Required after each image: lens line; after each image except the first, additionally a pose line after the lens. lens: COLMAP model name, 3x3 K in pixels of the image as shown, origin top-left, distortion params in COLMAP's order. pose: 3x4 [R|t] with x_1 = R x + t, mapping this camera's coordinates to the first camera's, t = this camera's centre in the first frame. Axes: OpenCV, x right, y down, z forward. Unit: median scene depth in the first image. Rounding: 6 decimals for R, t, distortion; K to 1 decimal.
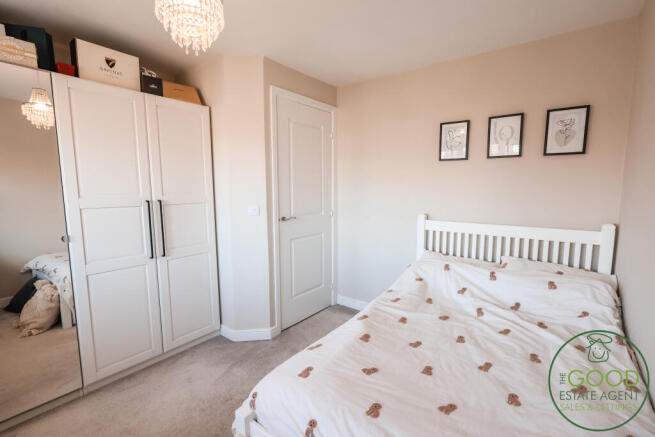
lens RADIAL K [[304.6, 0, 327.5], [0, 304.6, 218.5], [0, 0, 1]] dist [-0.004231, -0.001583]
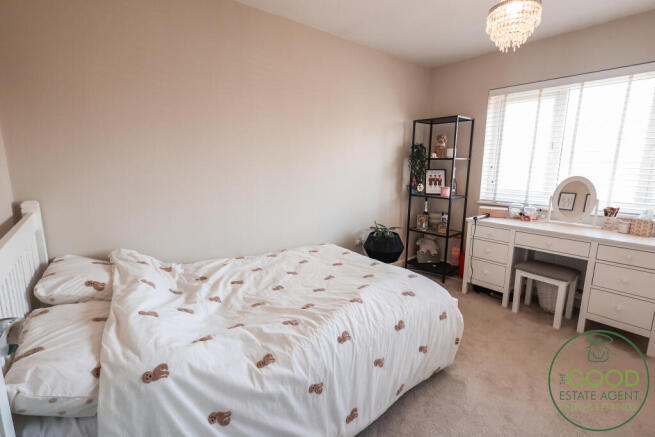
lens RADIAL K [[304.6, 0, 327.5], [0, 304.6, 218.5], [0, 0, 1]] dist [-0.004231, -0.001583]
pose [[-0.971036, -0.037482, 0.235975, -0.004951], [0.032227, 0.958049, 0.284787, -0.131411], [-0.236750, 0.284144, -0.929092, 1.443938]]
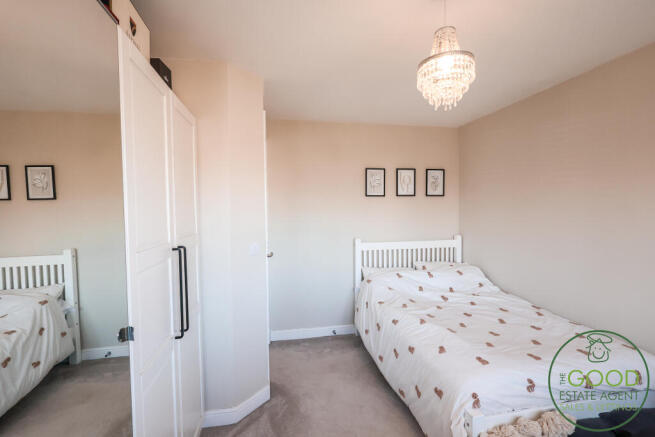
lens RADIAL K [[304.6, 0, 327.5], [0, 304.6, 218.5], [0, 0, 1]] dist [-0.004231, -0.001583]
pose [[0.659924, -0.027606, 0.750825, -0.884503], [0.088511, 0.995223, -0.041204, -0.069111], [-0.746101, 0.093647, 0.659214, 0.339779]]
